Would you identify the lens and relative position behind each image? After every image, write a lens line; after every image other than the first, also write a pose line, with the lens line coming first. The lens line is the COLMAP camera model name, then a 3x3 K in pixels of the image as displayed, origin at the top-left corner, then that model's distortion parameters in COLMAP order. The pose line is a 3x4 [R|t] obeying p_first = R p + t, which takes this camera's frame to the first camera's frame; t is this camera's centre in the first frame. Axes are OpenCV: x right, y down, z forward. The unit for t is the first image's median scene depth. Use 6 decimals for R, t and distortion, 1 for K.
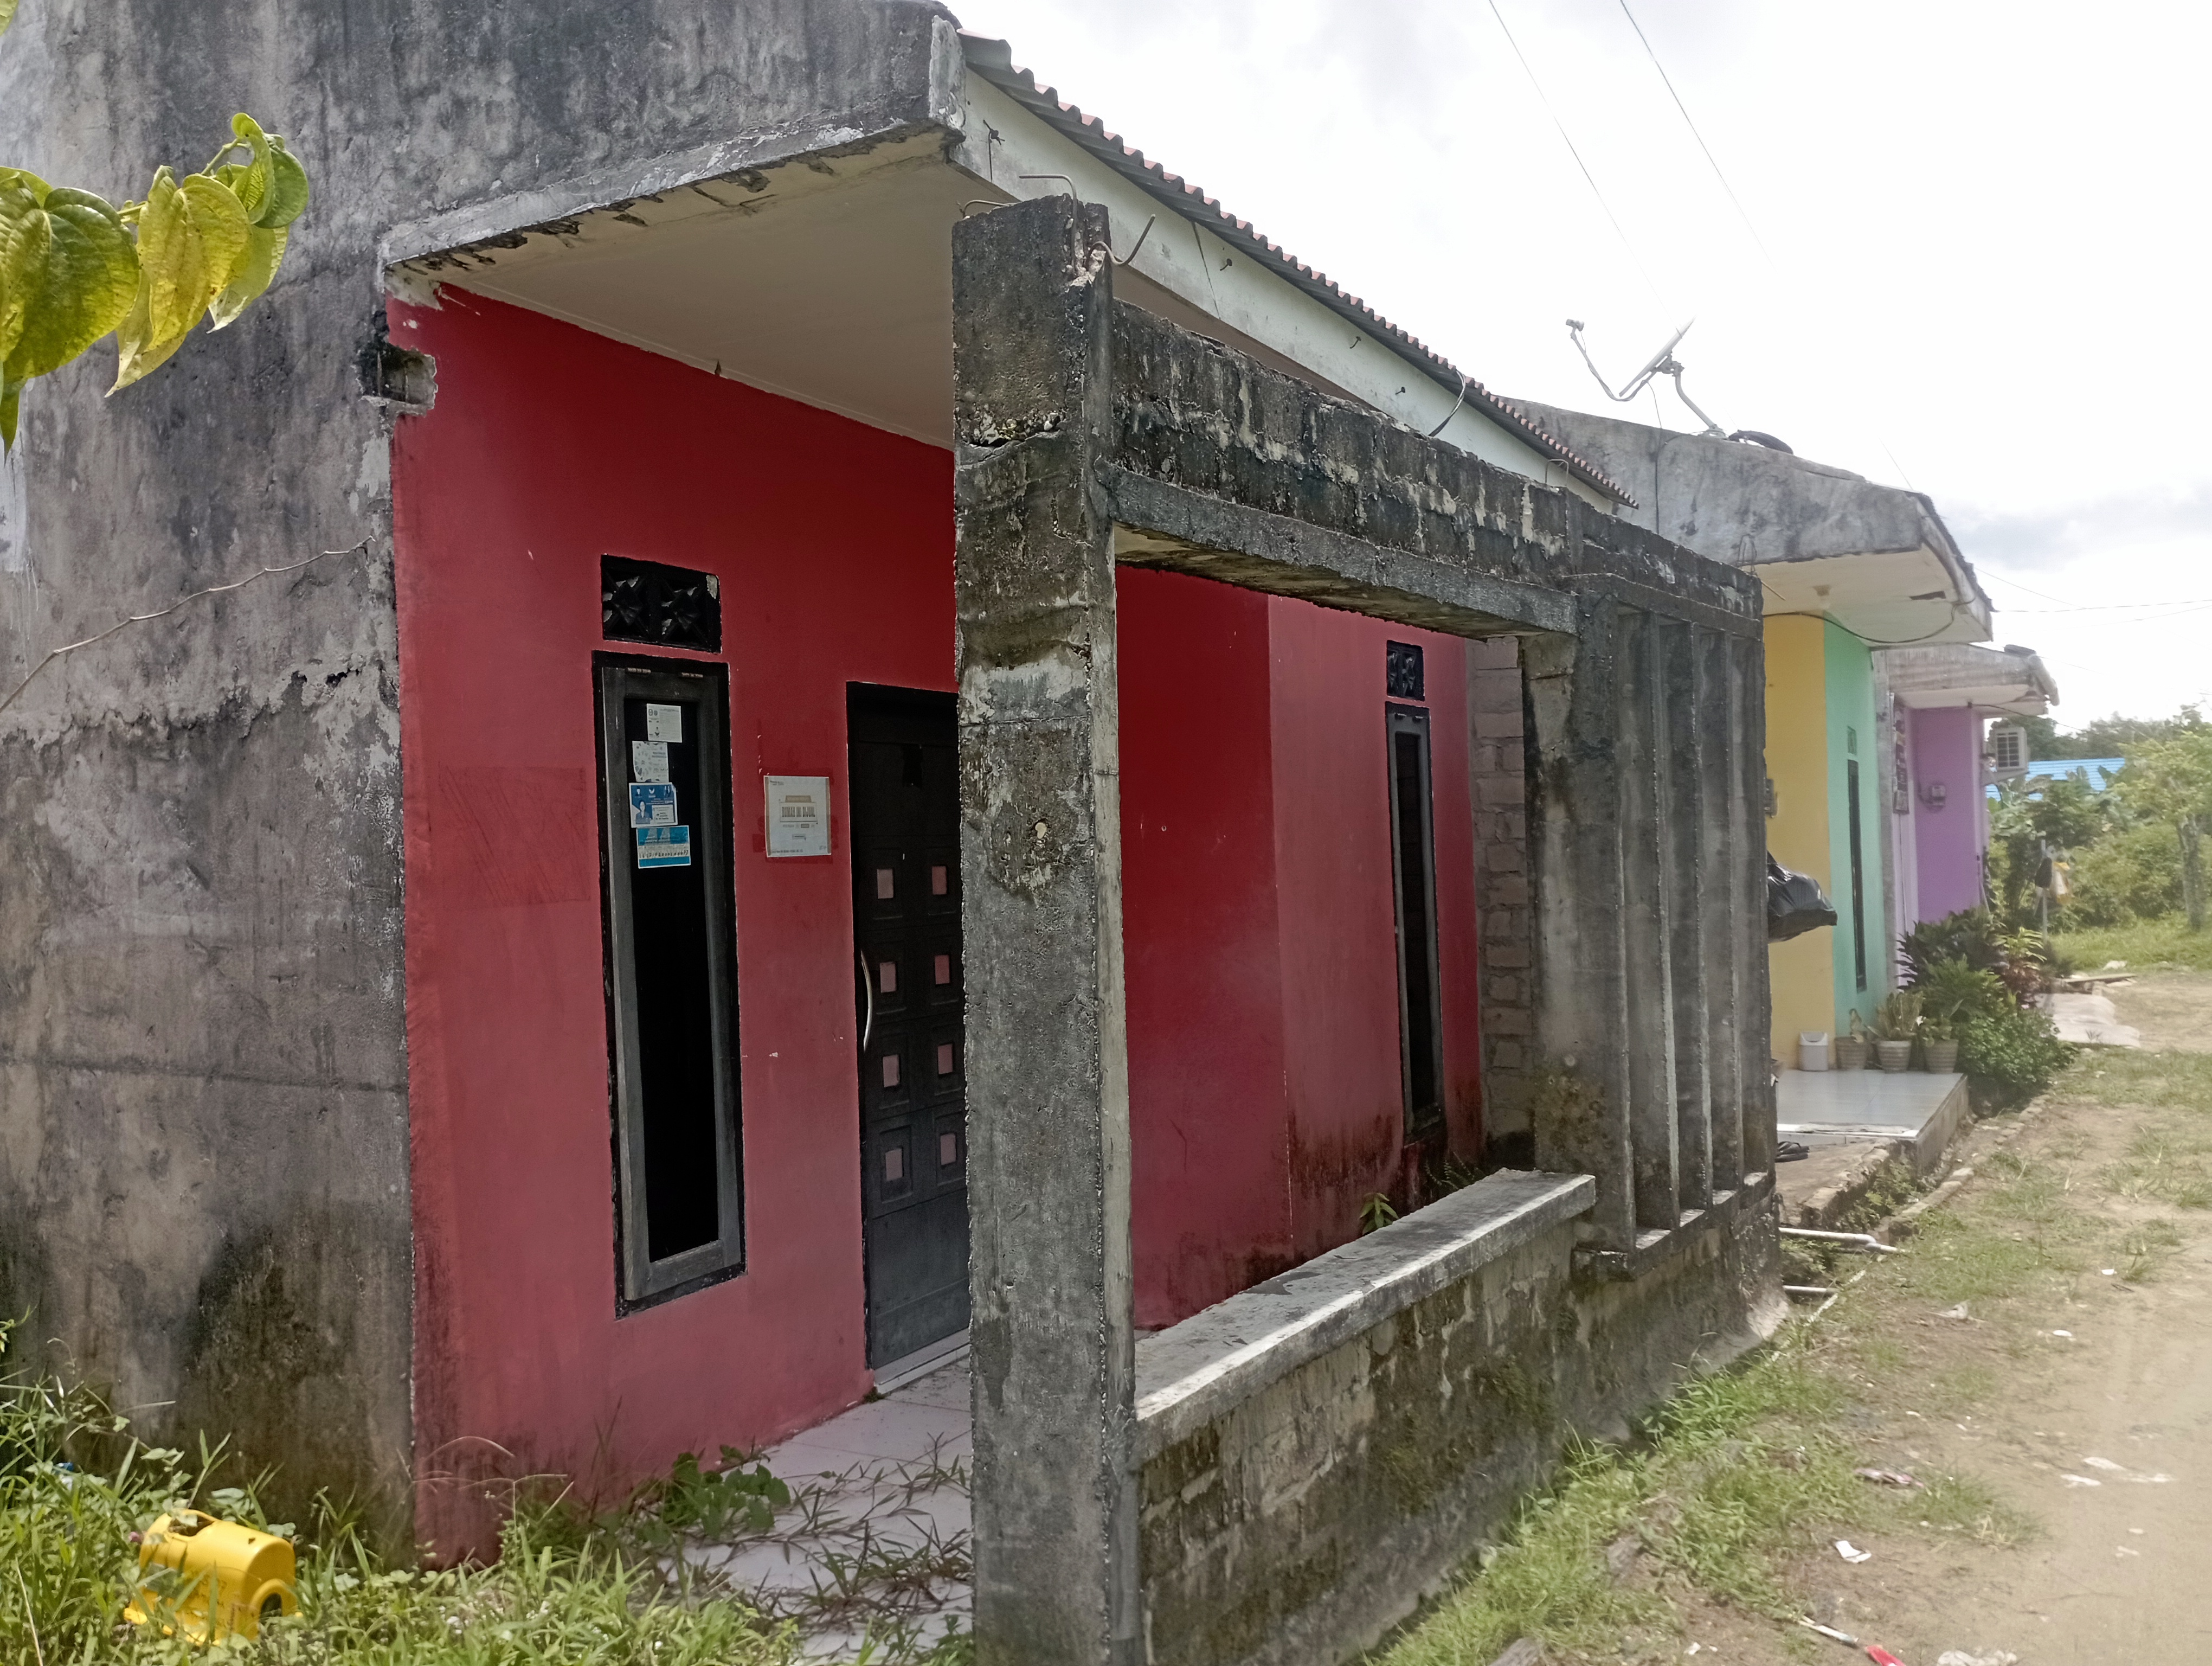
lens RADIAL K [[1816.9, 0, 1095.2], [0, 1816.9, 837.5], [0, 0, 1]] dist [0.123475, -0.120091]
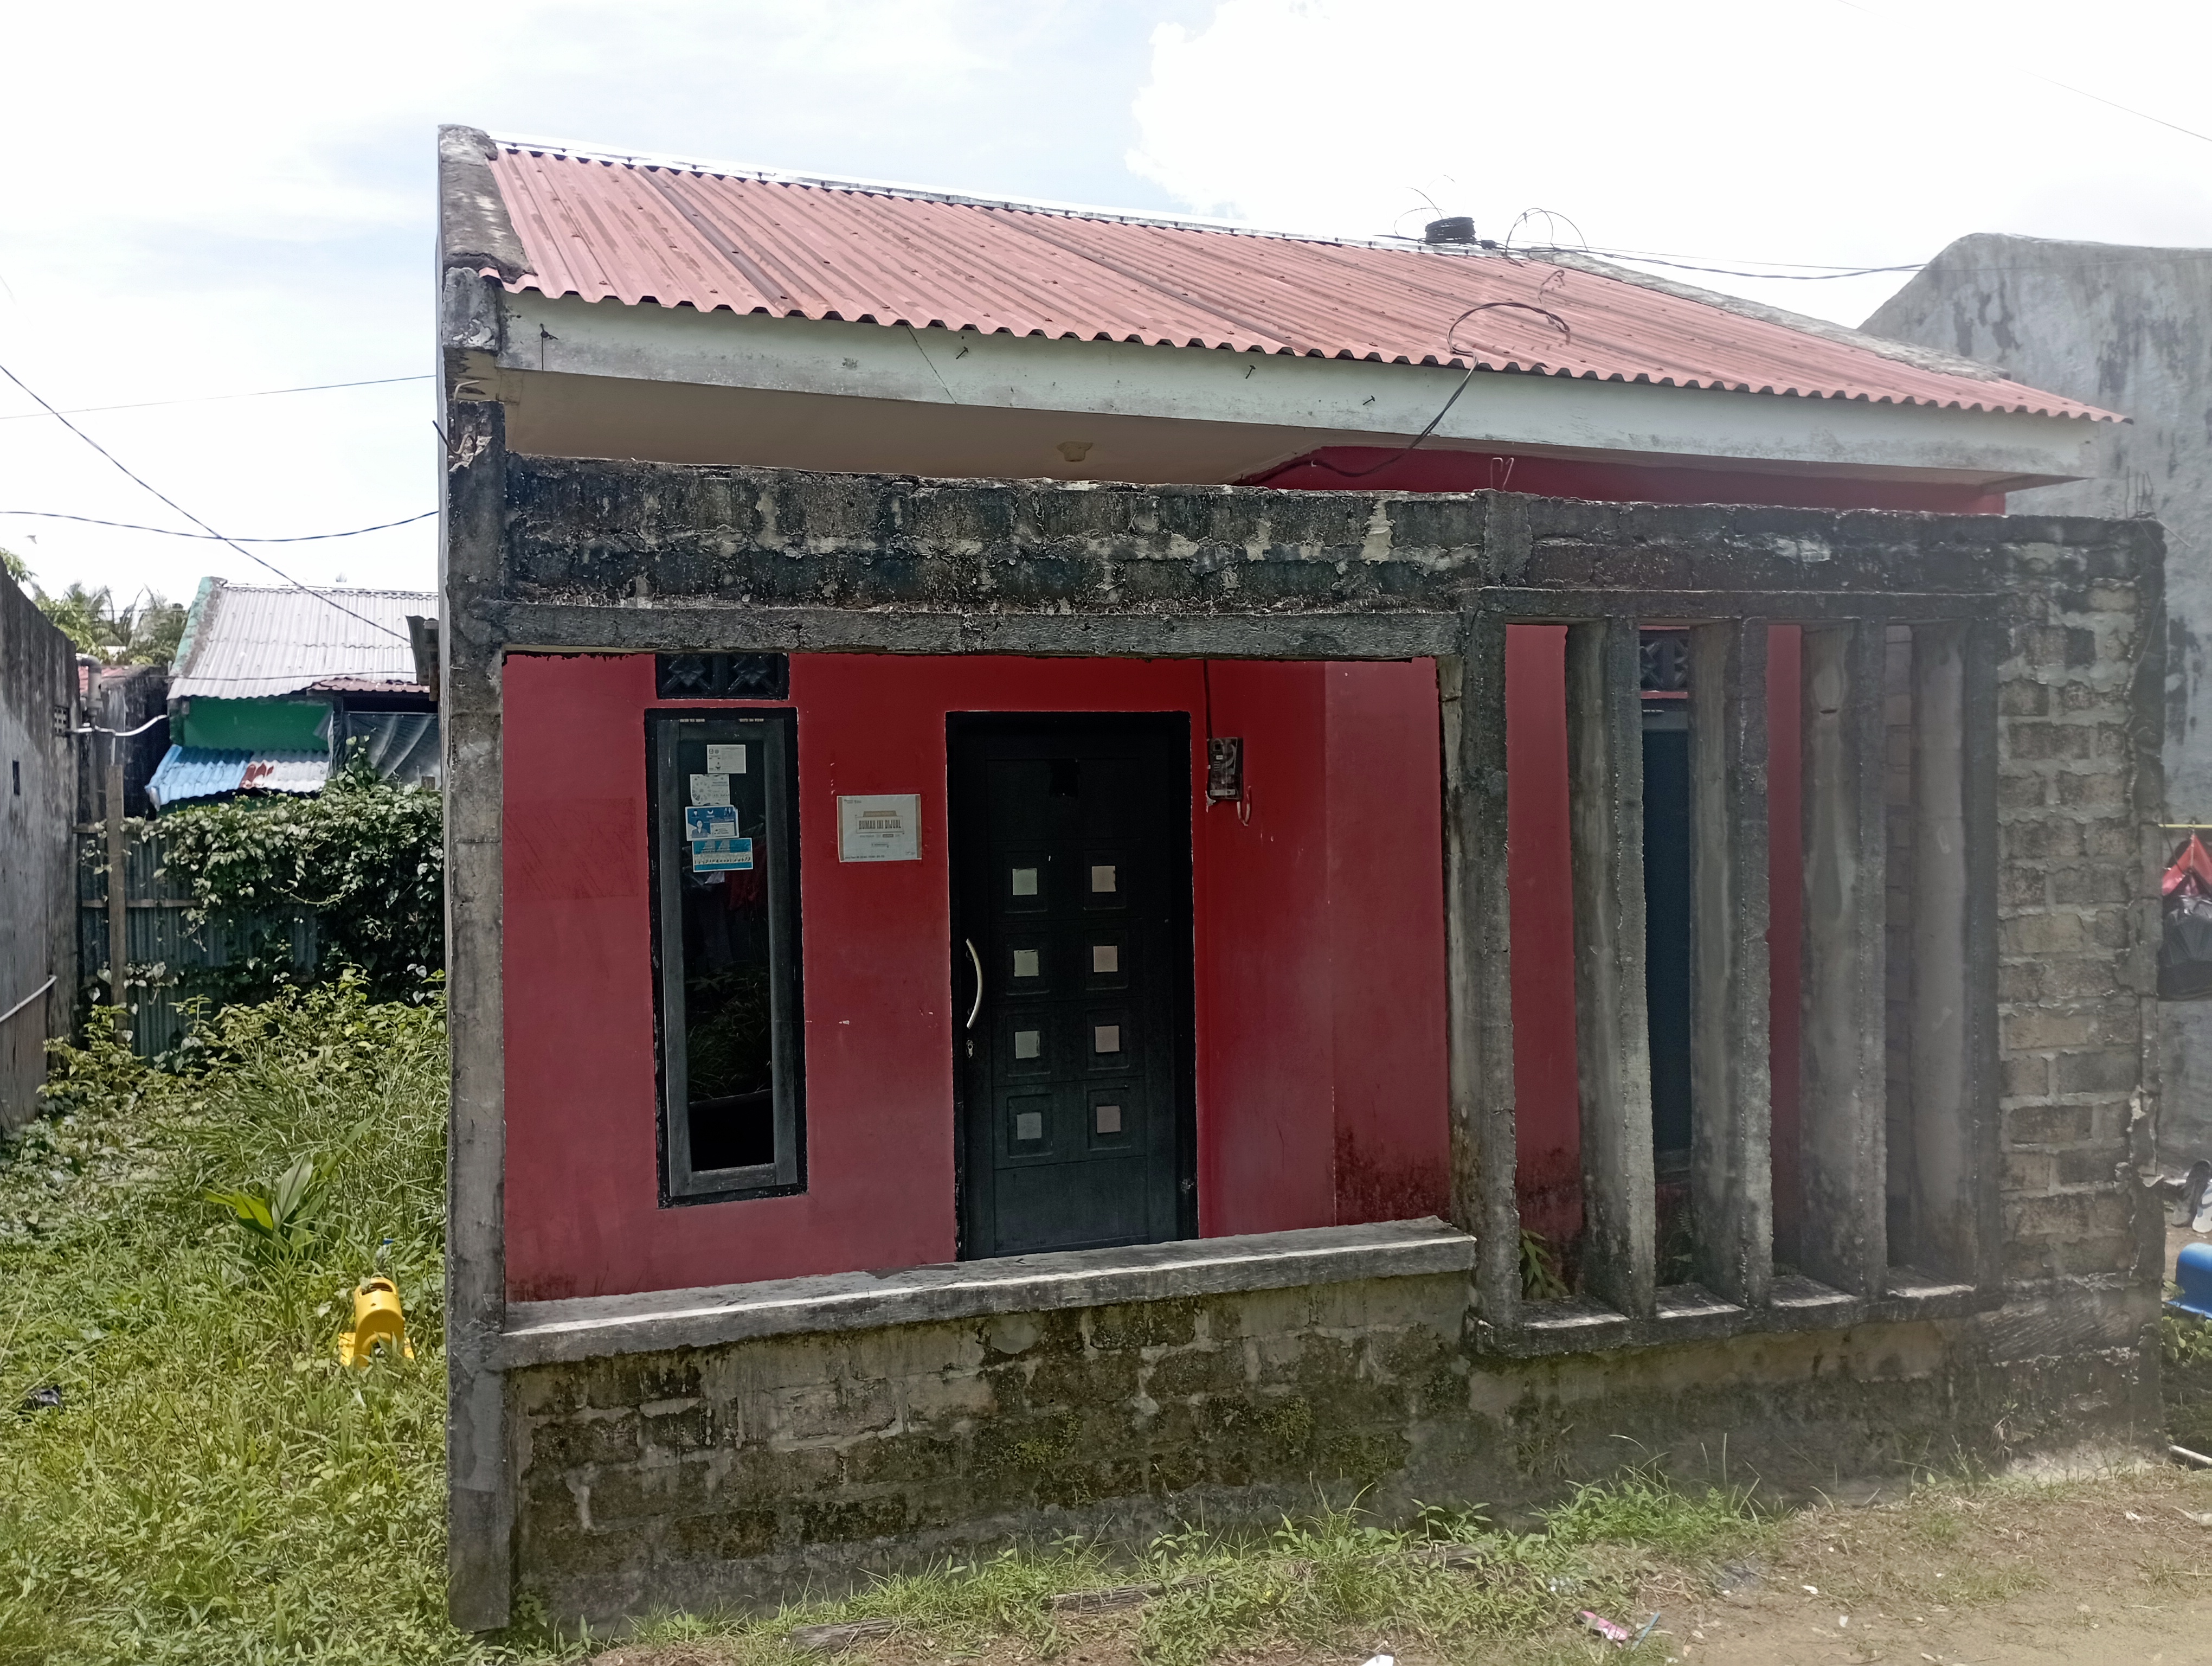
lens RADIAL K [[1833.8, 0, 1101.0], [0, 1833.8, 845.3], [0, 0, 1]] dist [0.106776, -0.136084]
pose [[0.751145, 0.035292, -0.659193, 0.858461], [-0.001957, 0.998685, 0.051237, -0.072037], [0.660134, -0.037197, 0.750226, 0.210463]]
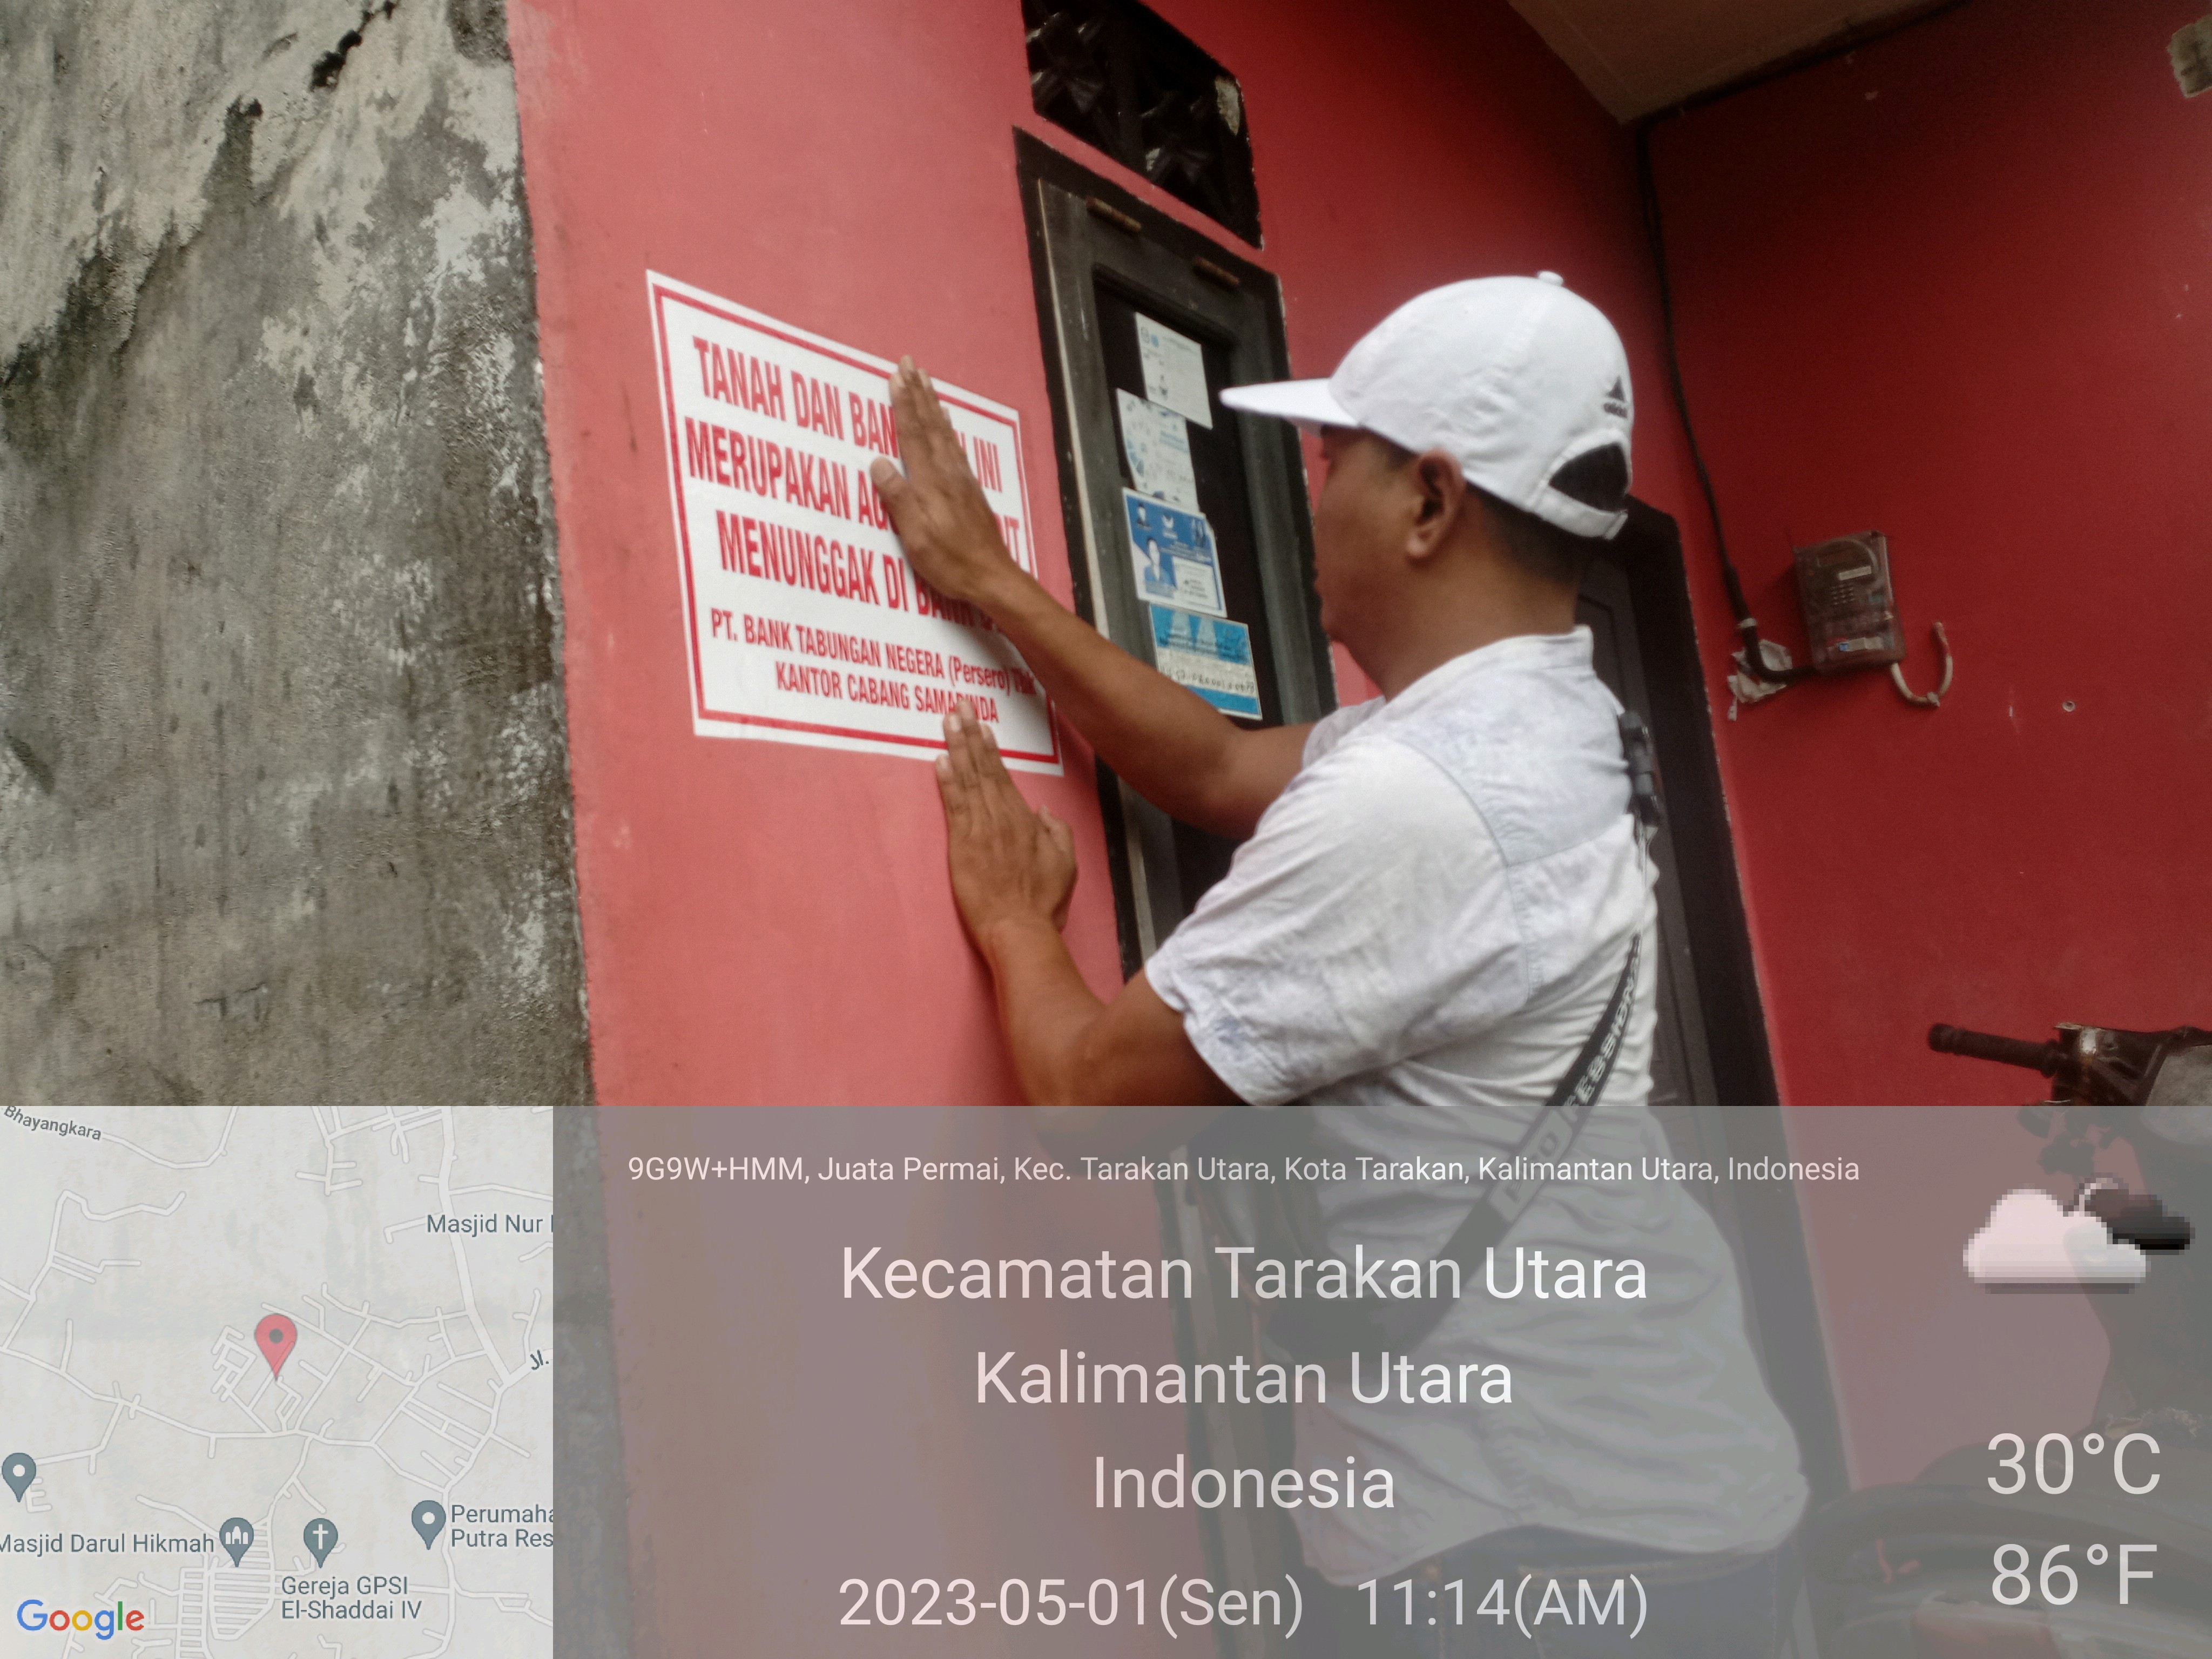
lens RADIAL K [[1816.6, 0, 1095.2], [0, 1816.6, 834.0], [0, 0, 1]] dist [0.123475, -0.120091]
pose [[0.989349, -0.103771, -0.102083, -0.233360], [0.089546, 0.986759, -0.135233, 0.096964], [0.114765, 0.124651, 0.985541, 0.640720]]
